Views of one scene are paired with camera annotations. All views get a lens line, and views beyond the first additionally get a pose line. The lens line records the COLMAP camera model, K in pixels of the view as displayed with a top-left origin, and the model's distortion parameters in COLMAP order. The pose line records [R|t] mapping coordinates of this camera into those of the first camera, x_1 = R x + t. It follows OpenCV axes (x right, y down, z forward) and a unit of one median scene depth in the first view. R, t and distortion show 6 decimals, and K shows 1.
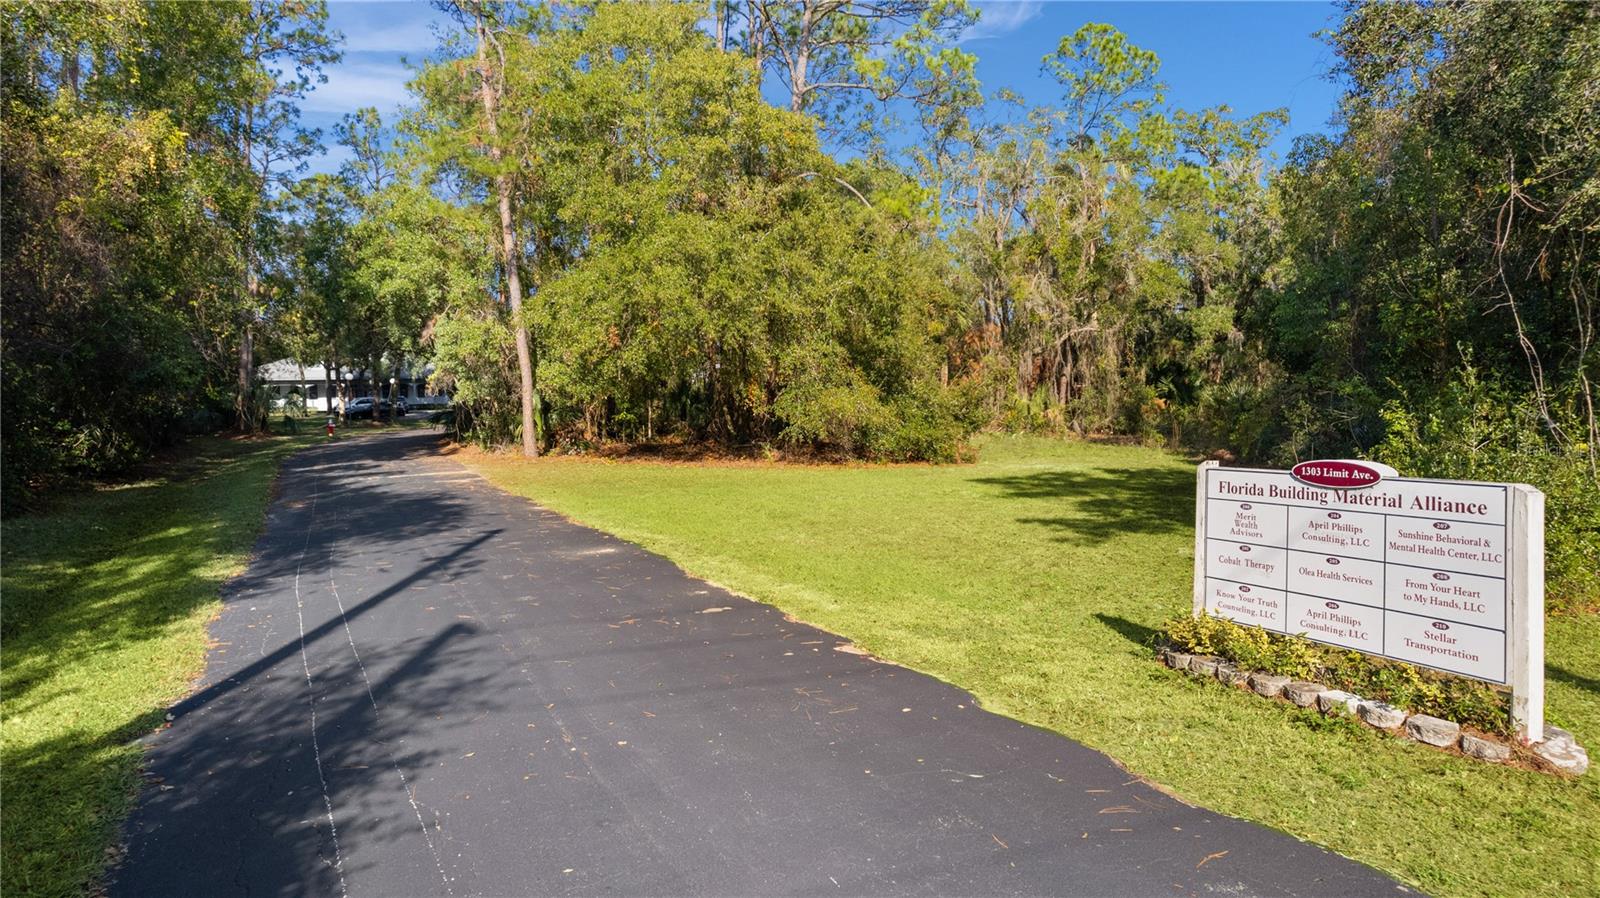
lens RADIAL K [[1033.8, 0, 796.3], [0, 1033.8, 445.7], [0, 0, 1]] dist [-0.071414, 0.058229]
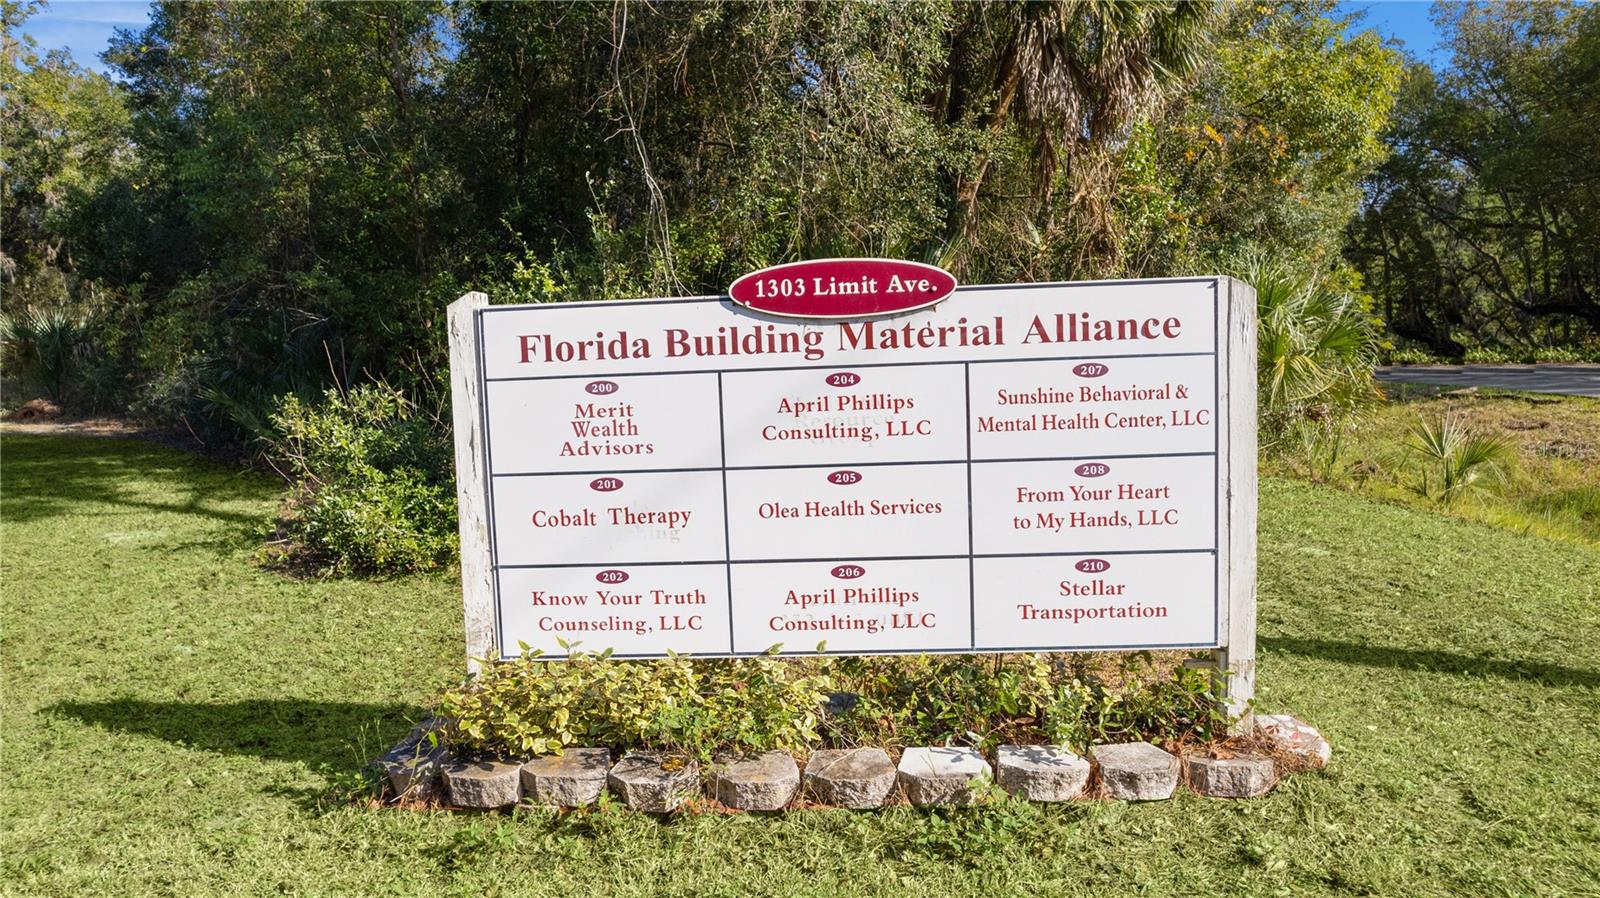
lens RADIAL K [[1033.8, 0, 790.0], [0, 1033.8, 443.8], [0, 0, 1]] dist [-0.071414, 0.058229]
pose [[0.459049, -0.091432, 0.883694, 0.101240], [0.060512, 0.995598, 0.071576, 0.063462], [-0.886348, 0.020617, 0.462561, 0.813948]]
